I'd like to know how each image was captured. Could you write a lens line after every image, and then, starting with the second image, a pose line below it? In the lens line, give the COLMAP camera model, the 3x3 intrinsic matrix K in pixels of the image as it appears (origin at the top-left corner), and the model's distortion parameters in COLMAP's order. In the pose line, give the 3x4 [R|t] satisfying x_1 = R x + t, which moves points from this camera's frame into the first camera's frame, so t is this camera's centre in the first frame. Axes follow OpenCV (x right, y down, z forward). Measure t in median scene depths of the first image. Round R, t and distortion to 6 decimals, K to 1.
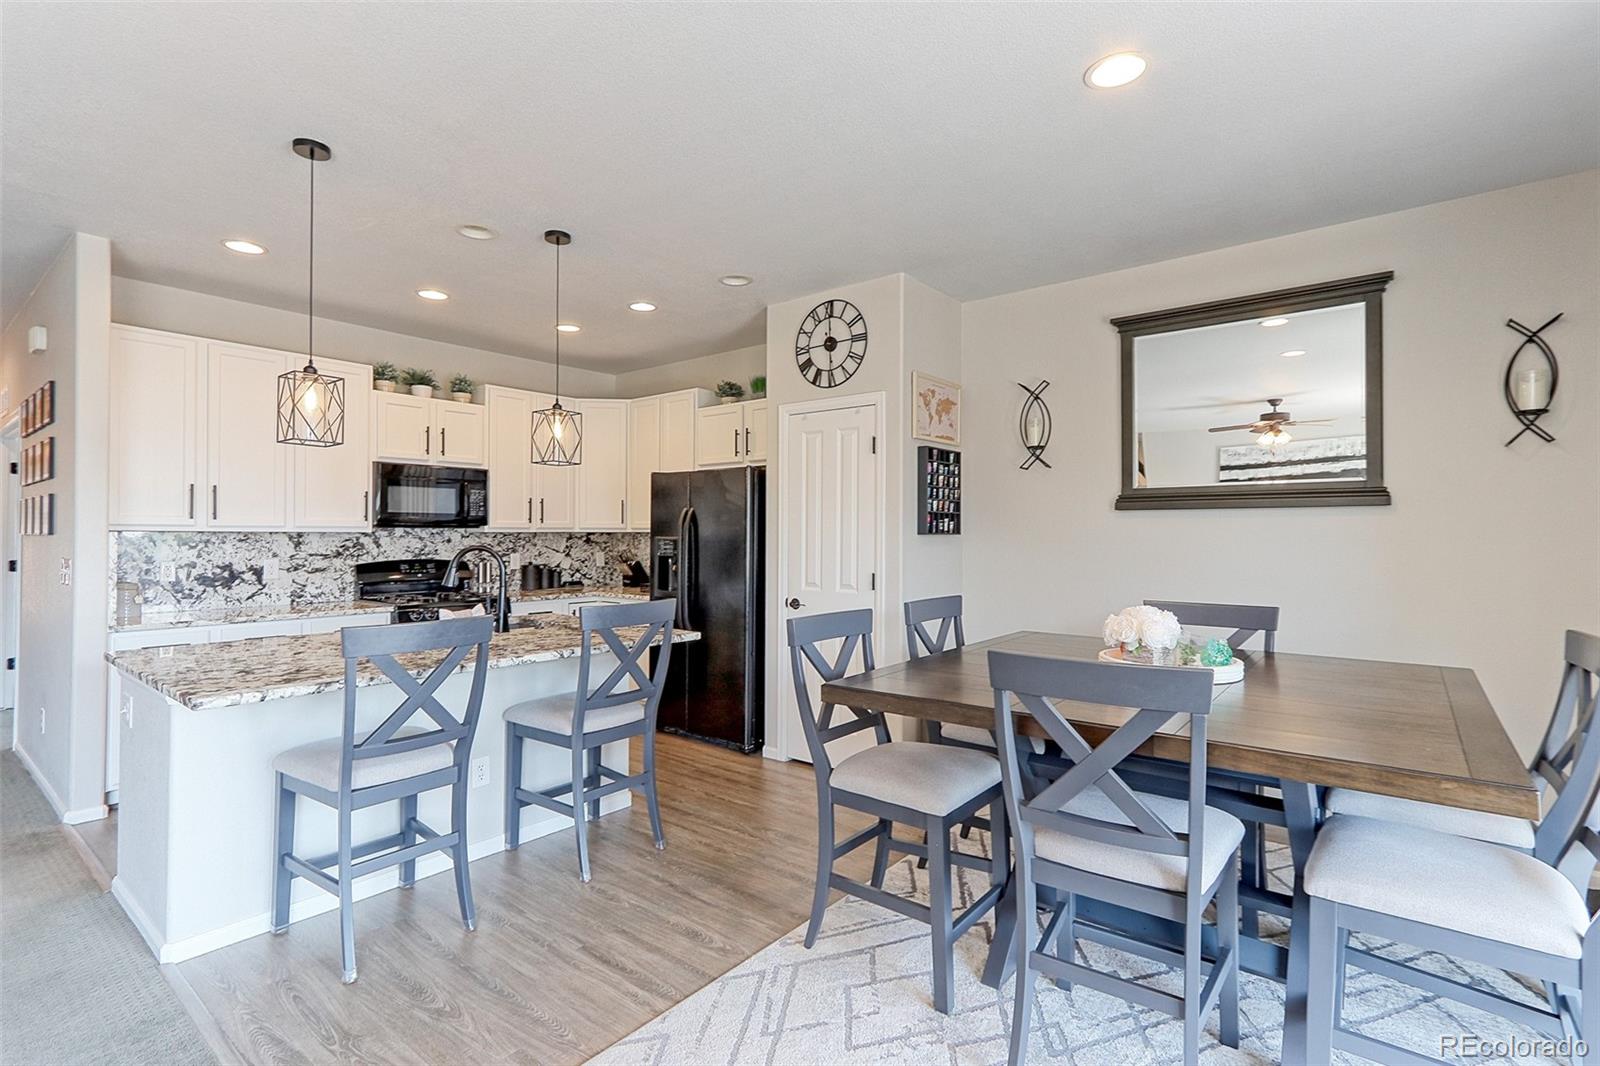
lens RADIAL K [[751.3, 0, 793.4], [0, 751.3, 529.4], [0, 0, 1]] dist [0.001380, 0.000459]
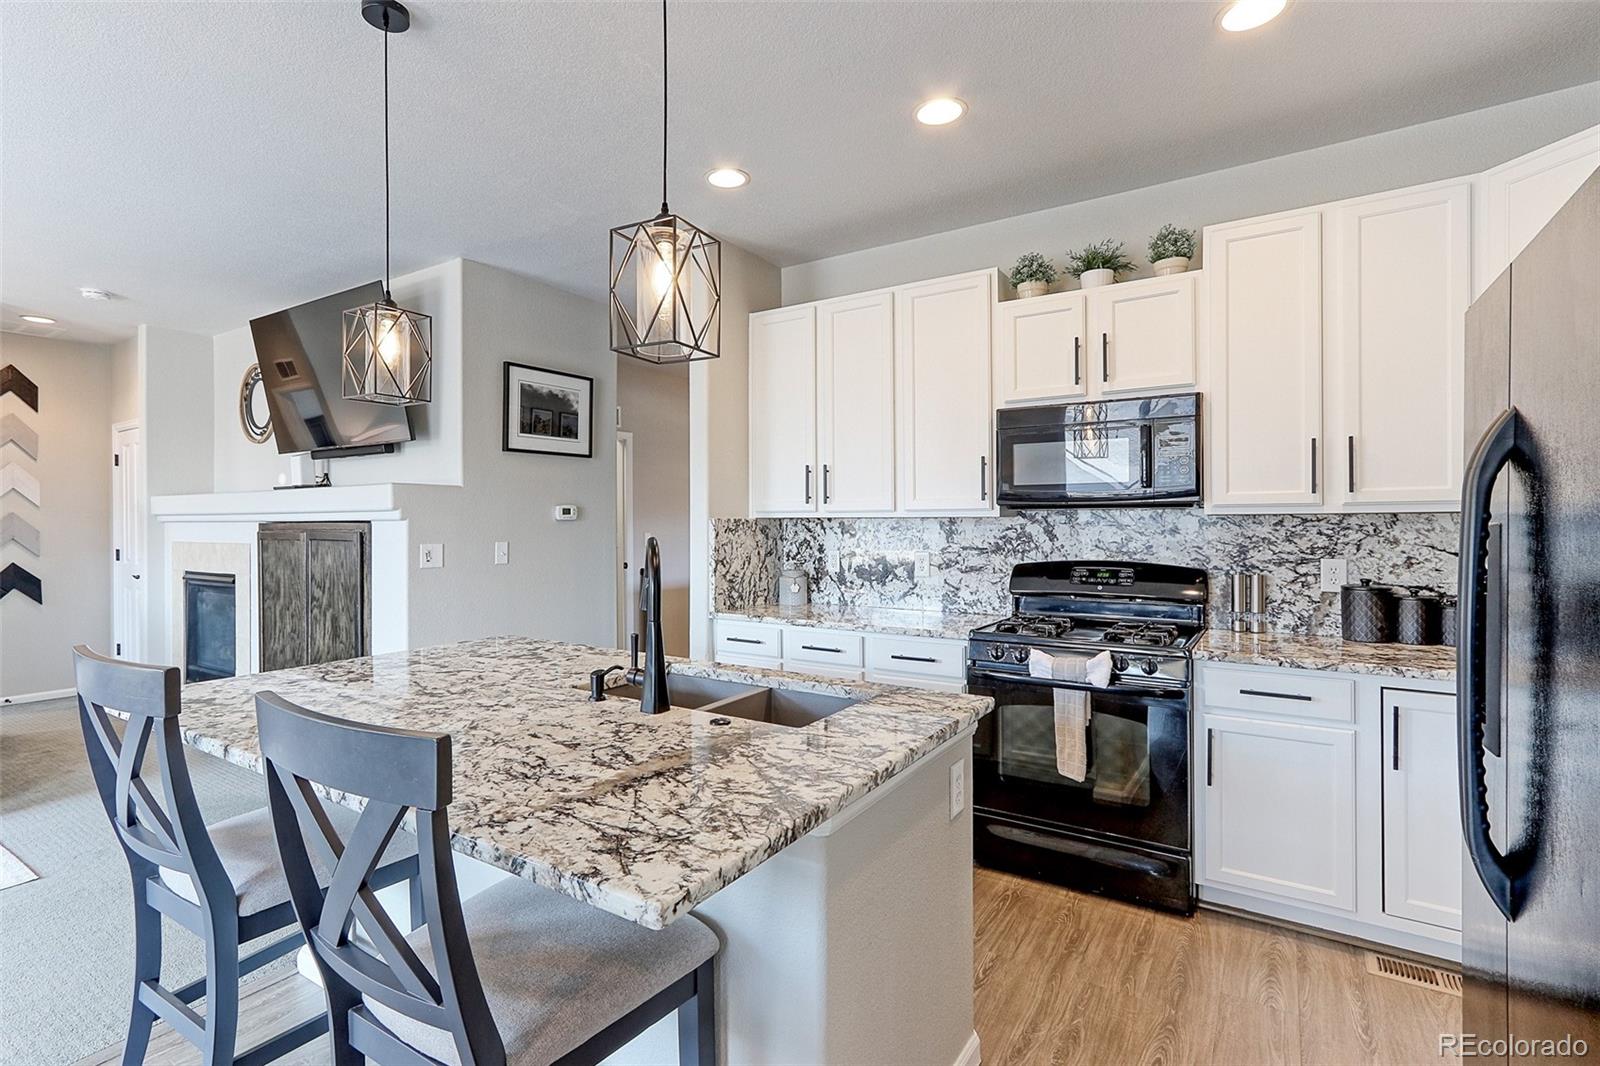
lens RADIAL K [[763.1, 0, 777.5], [0, 763.1, 526.3], [0, 0, 1]] dist [0.001152, 0.000501]
pose [[0.096009, 0.001611, -0.995379, 0.099562], [0.009702, 0.999950, 0.002554, 0.008956], [0.995333, -0.009903, 0.095988, 0.786263]]
